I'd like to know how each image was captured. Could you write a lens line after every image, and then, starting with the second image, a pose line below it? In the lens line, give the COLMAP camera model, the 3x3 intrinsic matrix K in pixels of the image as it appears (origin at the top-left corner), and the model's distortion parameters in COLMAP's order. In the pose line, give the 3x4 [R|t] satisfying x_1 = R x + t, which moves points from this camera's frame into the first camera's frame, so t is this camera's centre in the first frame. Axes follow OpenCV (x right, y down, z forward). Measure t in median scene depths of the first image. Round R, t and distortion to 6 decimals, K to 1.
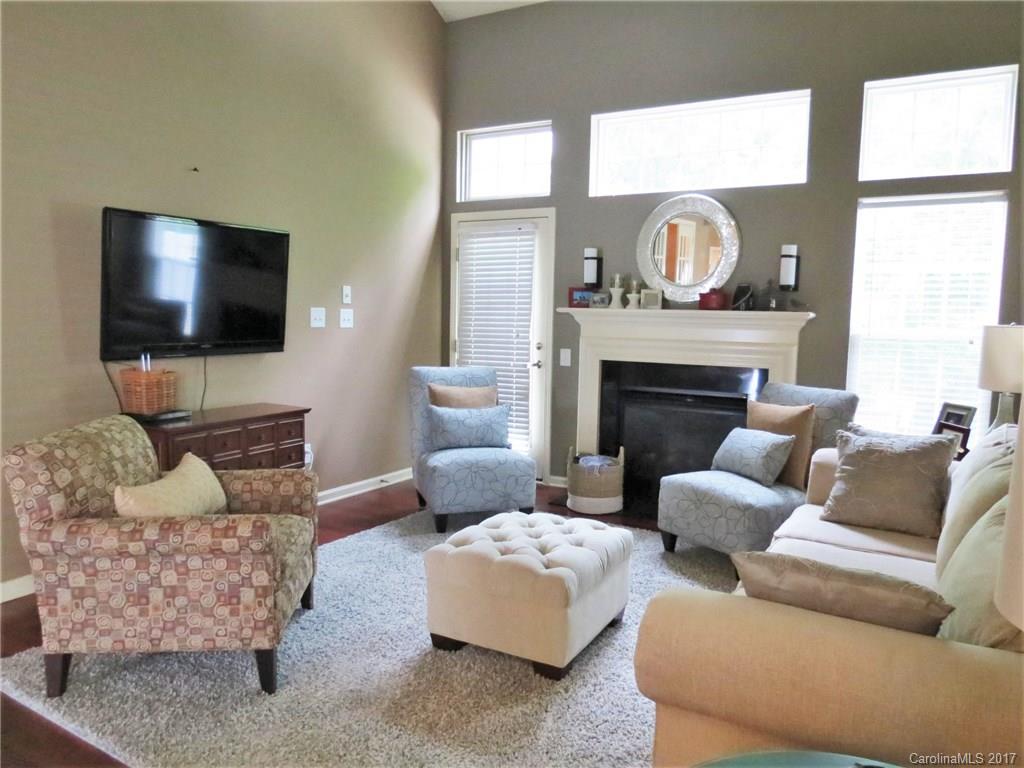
lens RADIAL K [[734.5, 0, 513.6], [0, 734.5, 380.4], [0, 0, 1]] dist [-0.031334, 0.009896]
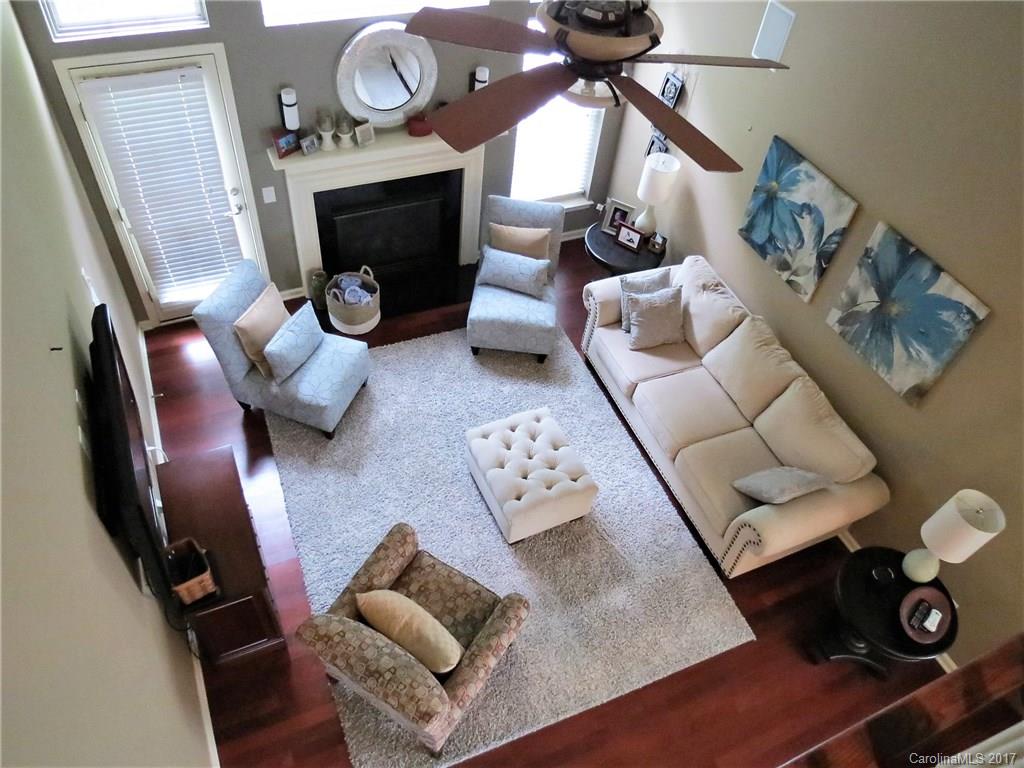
lens RADIAL K [[734.5, 0, 513.6], [0, 734.5, 380.4], [0, 0, 1]] dist [-0.031334, 0.009896]
pose [[0.591225, -0.576737, 0.563762, -0.515811], [0.000241, 0.699143, 0.714982, -0.671823], [-0.806507, -0.422579, 0.413490, 0.305114]]
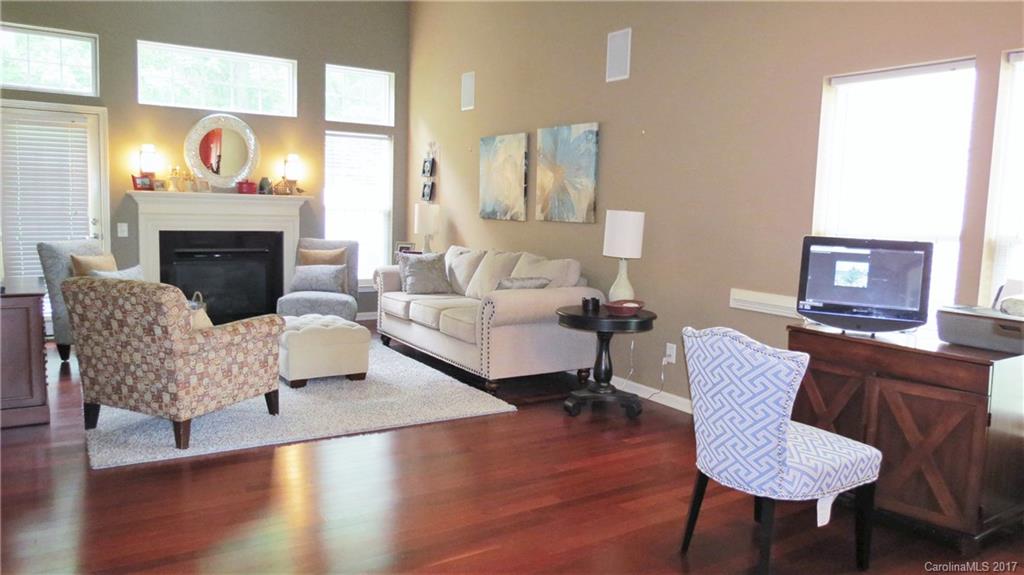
lens RADIAL K [[720.3, 0, 512.0], [0, 720.3, 287.5], [0, 0, 1]] dist [-0.024915, 0.000928]
pose [[0.454953, -0.103465, 0.884484, -0.879341], [0.061618, 0.994505, 0.084640, 0.004597], [-0.888381, 0.015992, 0.458829, -0.174073]]
